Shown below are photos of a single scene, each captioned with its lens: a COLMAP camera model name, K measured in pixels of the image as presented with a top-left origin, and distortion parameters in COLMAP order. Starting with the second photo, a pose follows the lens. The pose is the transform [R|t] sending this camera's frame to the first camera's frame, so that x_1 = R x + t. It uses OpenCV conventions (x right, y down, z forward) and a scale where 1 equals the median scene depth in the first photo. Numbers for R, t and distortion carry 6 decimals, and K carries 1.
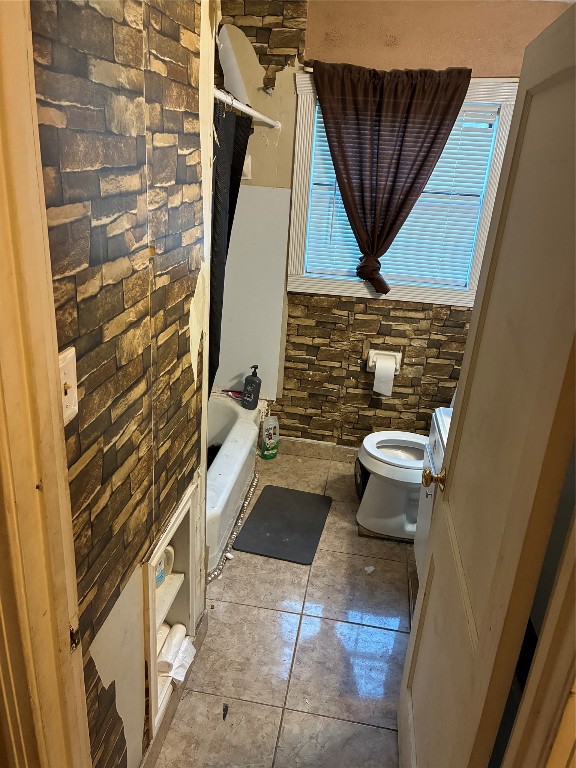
lens RADIAL K [[592.9, 0, 275.4], [0, 592.9, 384.7], [0, 0, 1]] dist [0.019981, -0.005069]
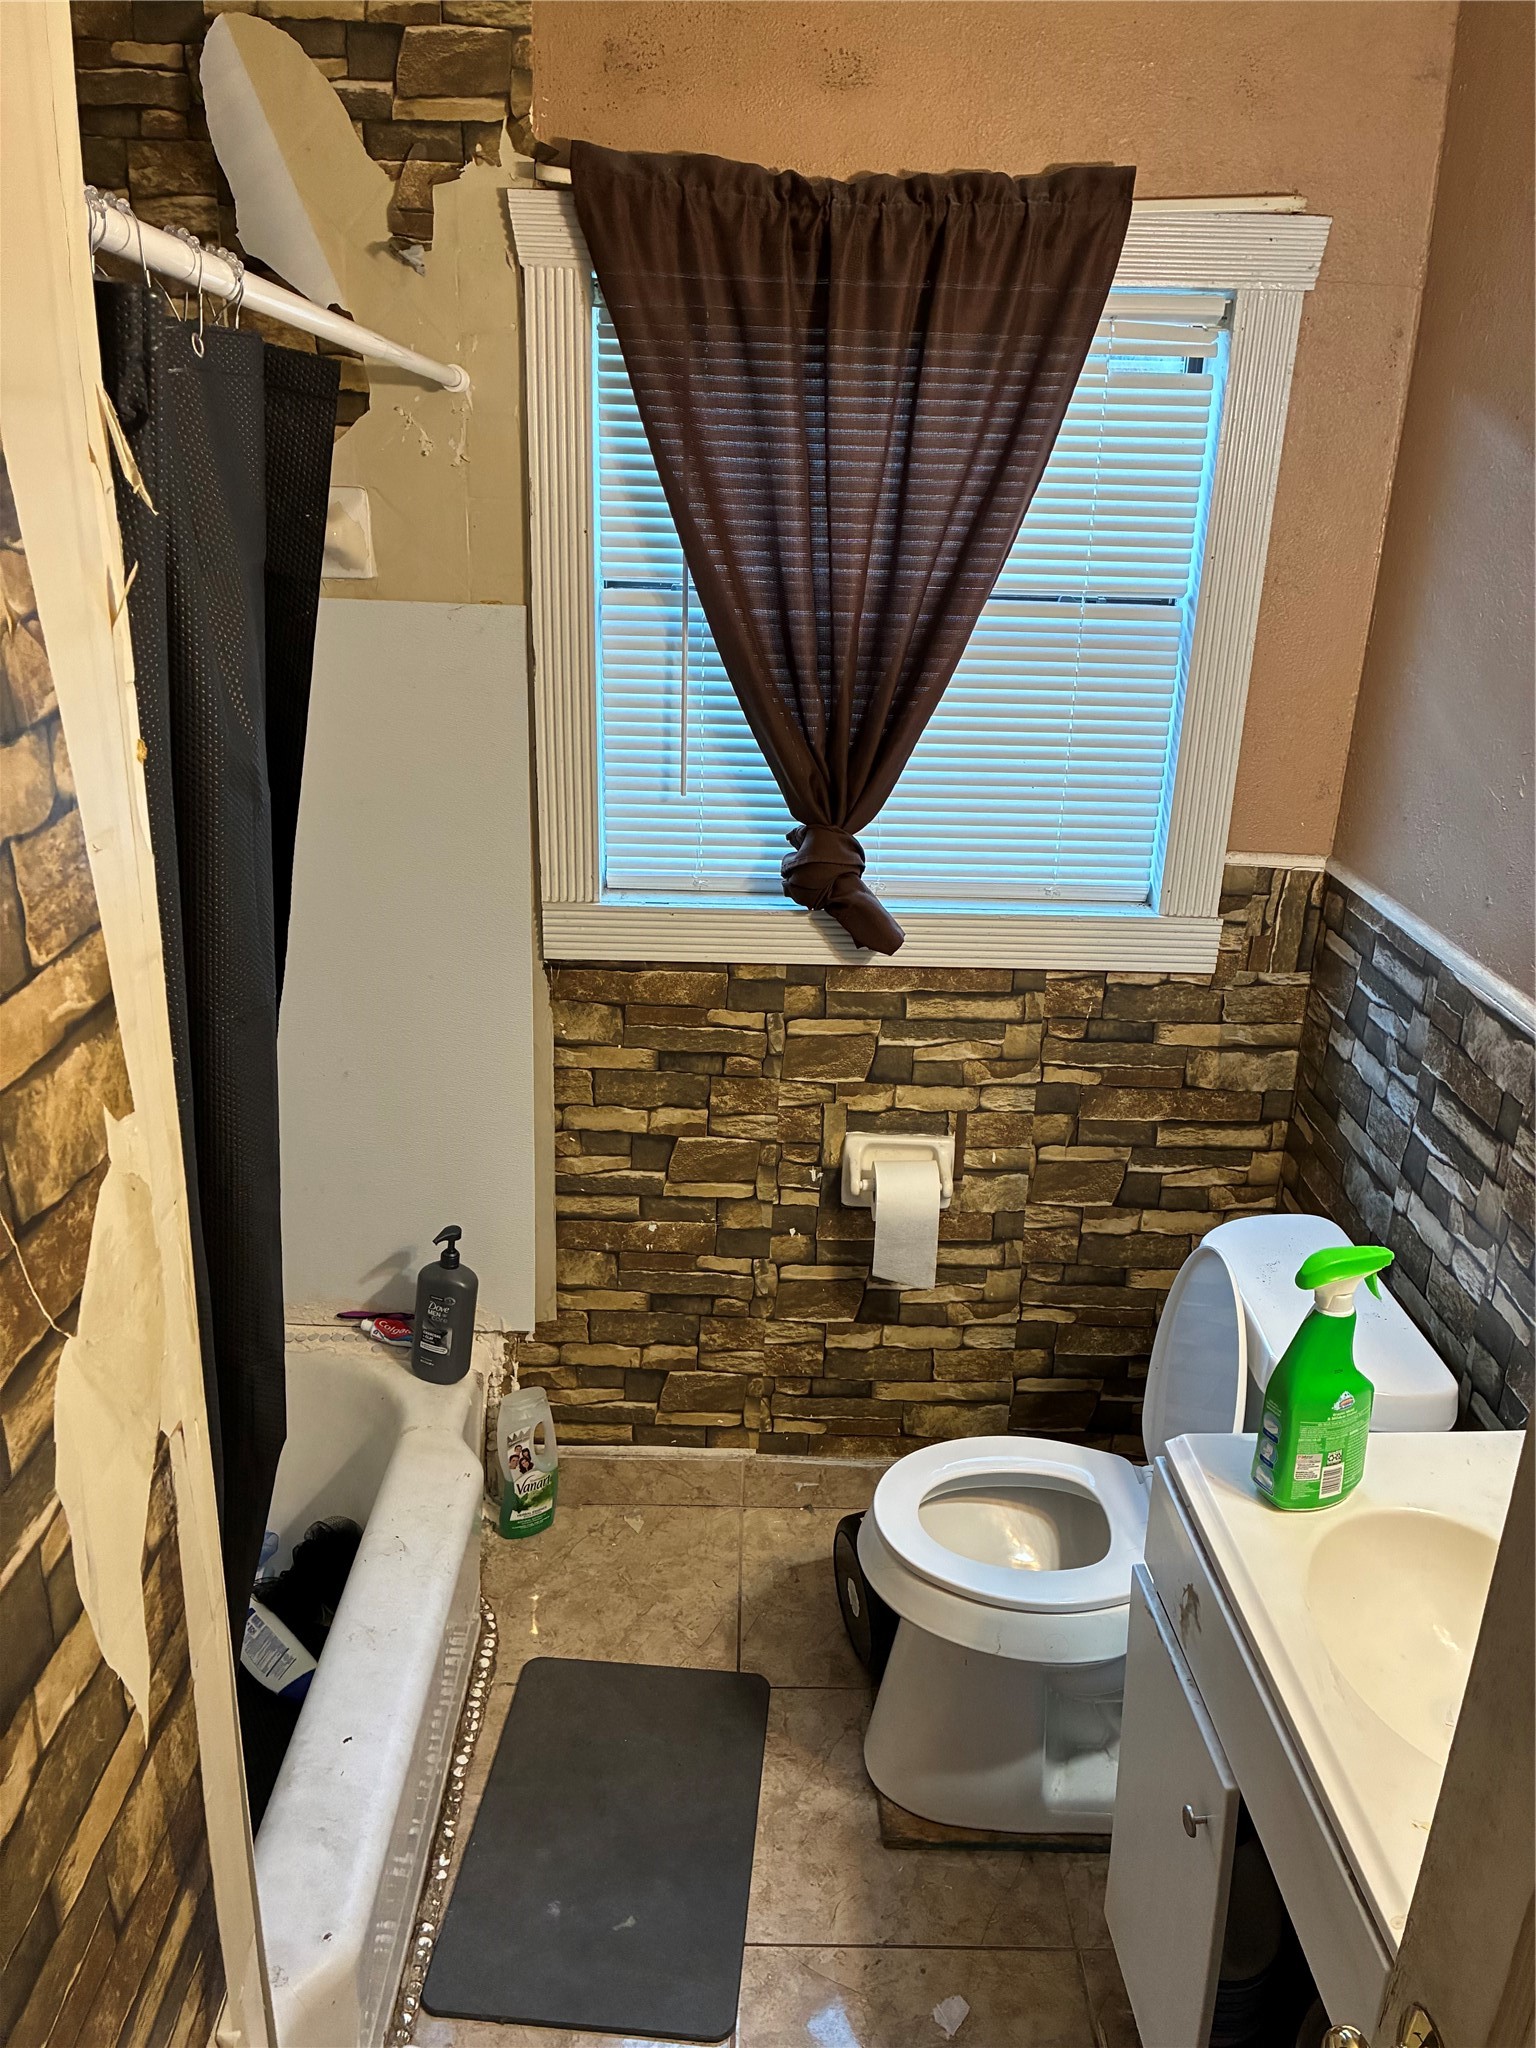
lens RADIAL K [[1593.6, 0, 768.0], [0, 1593.6, 1024.0], [0, 0, 1]] dist [0.007917, 0.000109]
pose [[0.983461, -0.086994, 0.158859, 0.002175], [0.090446, 0.995794, -0.014622, -0.114272], [-0.156918, 0.028748, 0.987193, 0.255289]]
